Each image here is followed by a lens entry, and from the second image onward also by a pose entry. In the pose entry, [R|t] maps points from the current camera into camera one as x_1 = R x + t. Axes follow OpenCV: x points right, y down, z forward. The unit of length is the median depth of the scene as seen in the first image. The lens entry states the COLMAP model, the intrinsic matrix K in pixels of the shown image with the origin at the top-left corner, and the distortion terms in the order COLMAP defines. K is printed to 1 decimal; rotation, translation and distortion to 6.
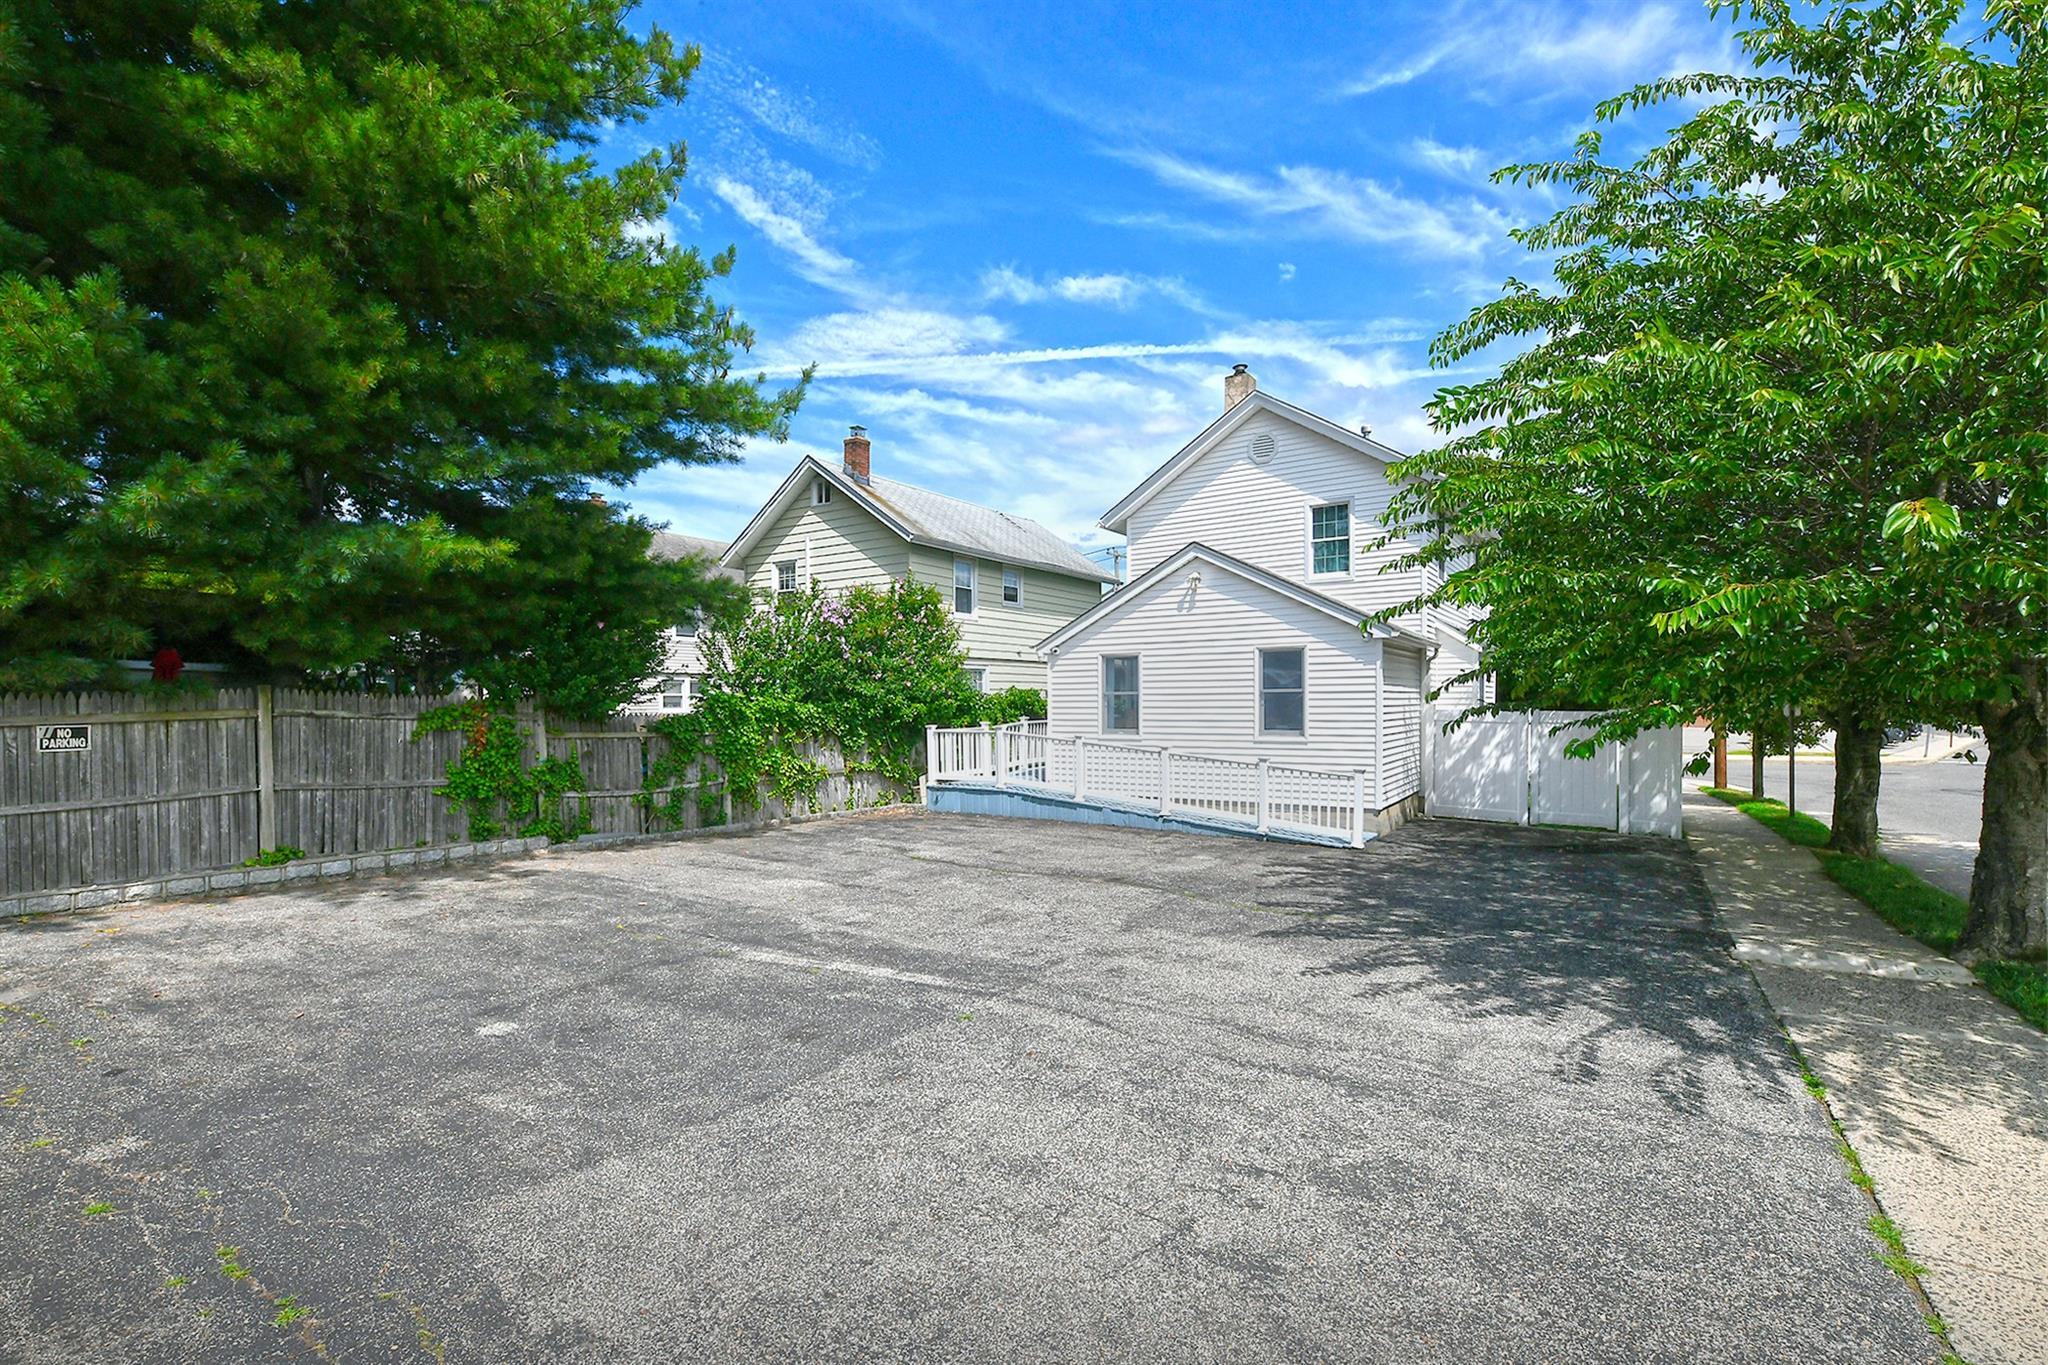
lens RADIAL K [[962.8, 0, 1024.0], [0, 962.8, 682.5], [0, 0, 1]] dist [-0.002690, -0.000428]
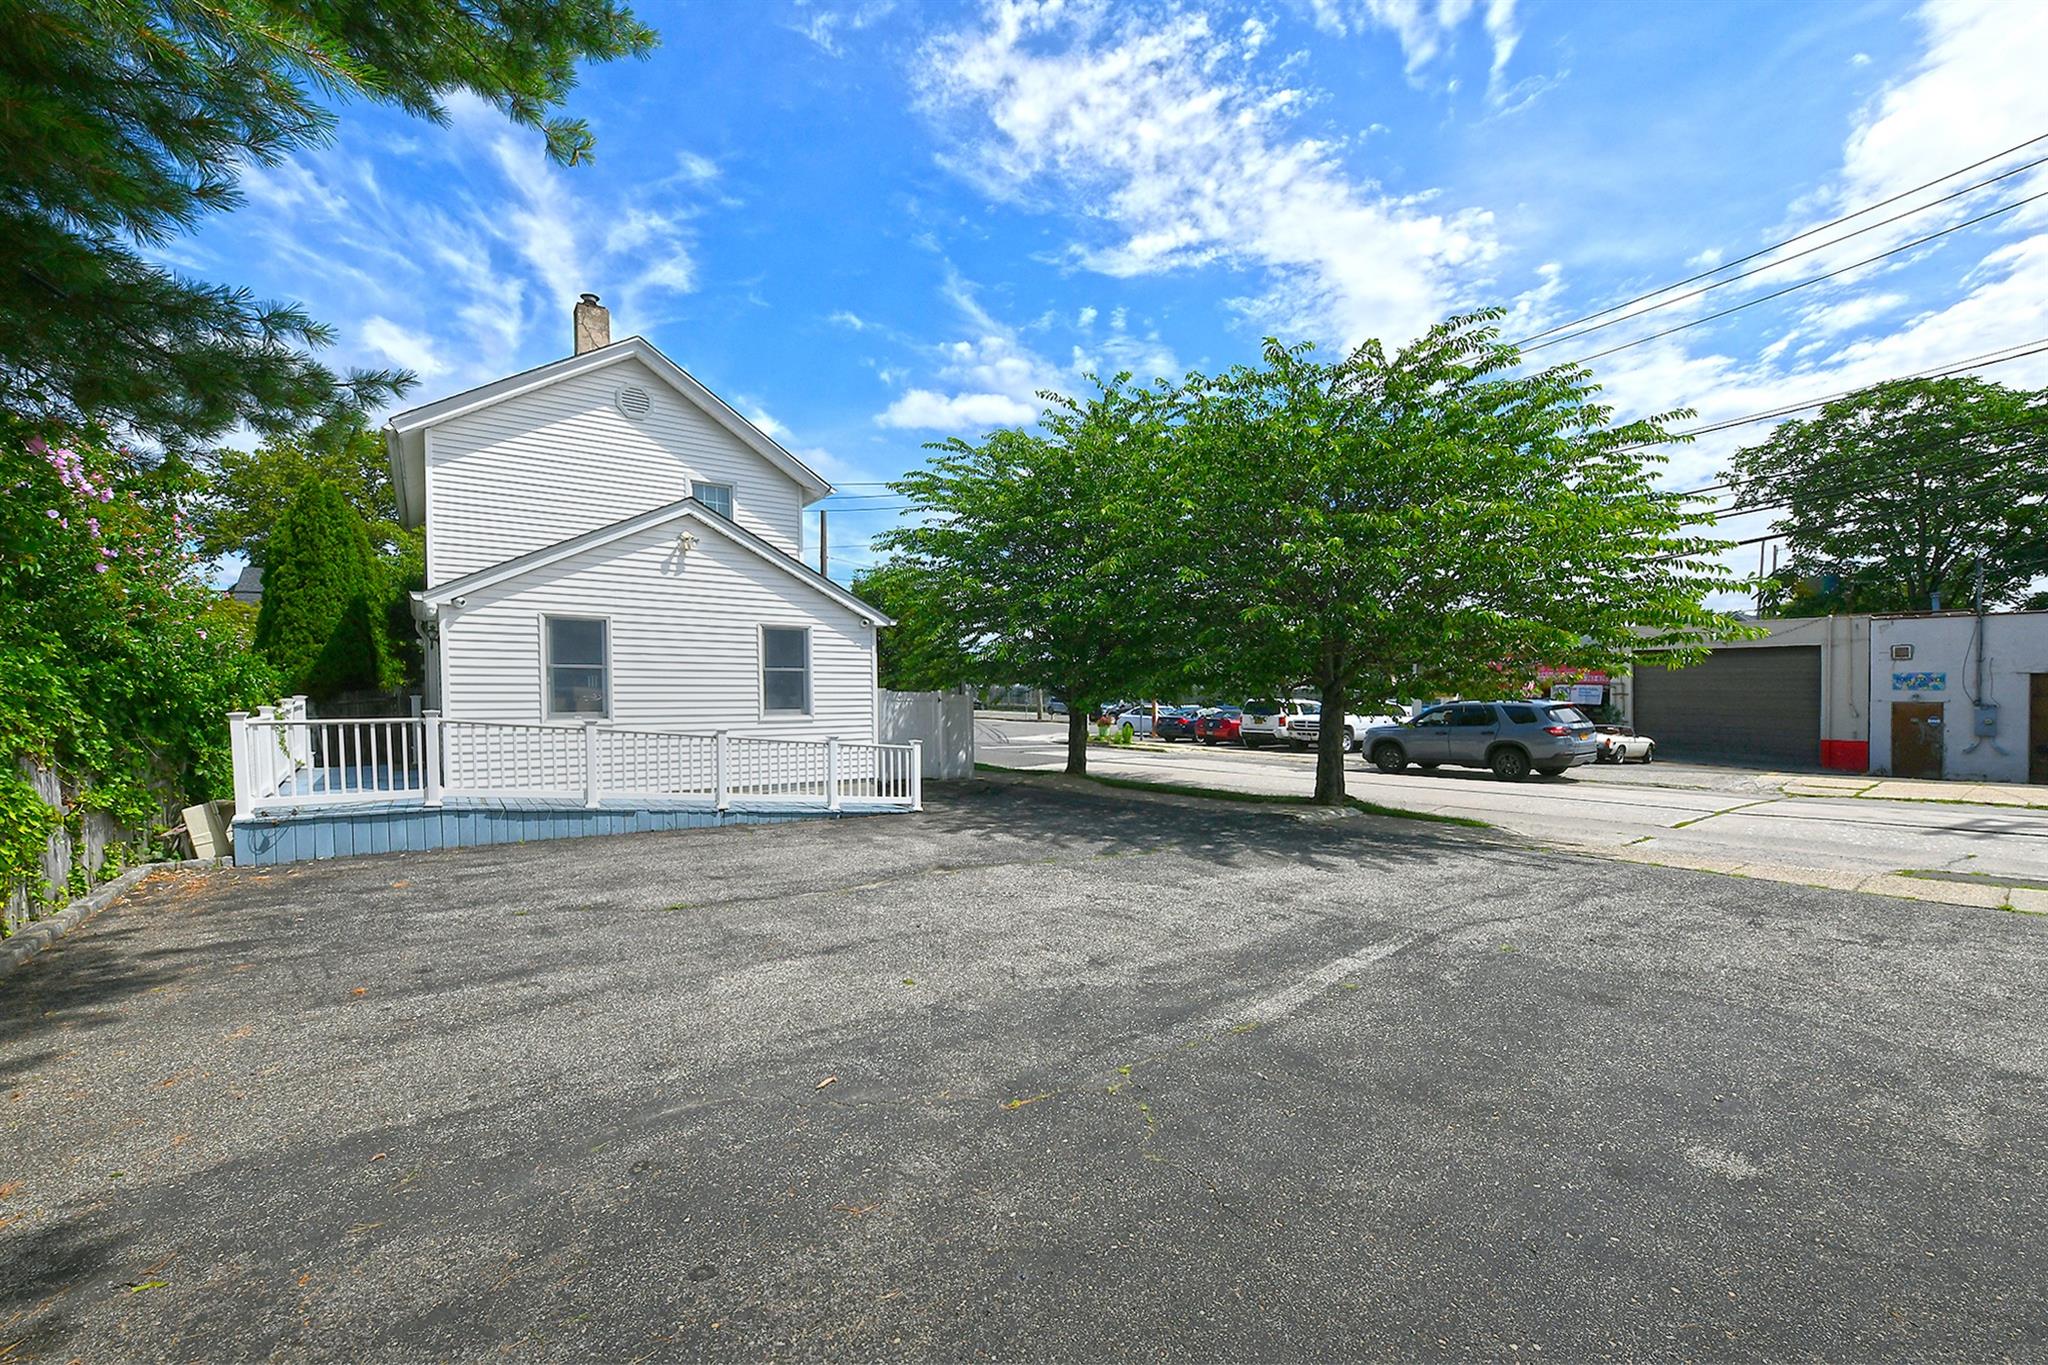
lens RADIAL K [[835.5, 0, 1024.0], [0, 835.5, 682.5], [0, 0, 1]] dist [-0.000084, -0.000184]
pose [[0.310470, 0.016132, 0.950446, -0.513148], [-0.029968, 0.999525, -0.007176, 0.022168], [-0.950111, -0.026255, 0.310806, 0.531044]]
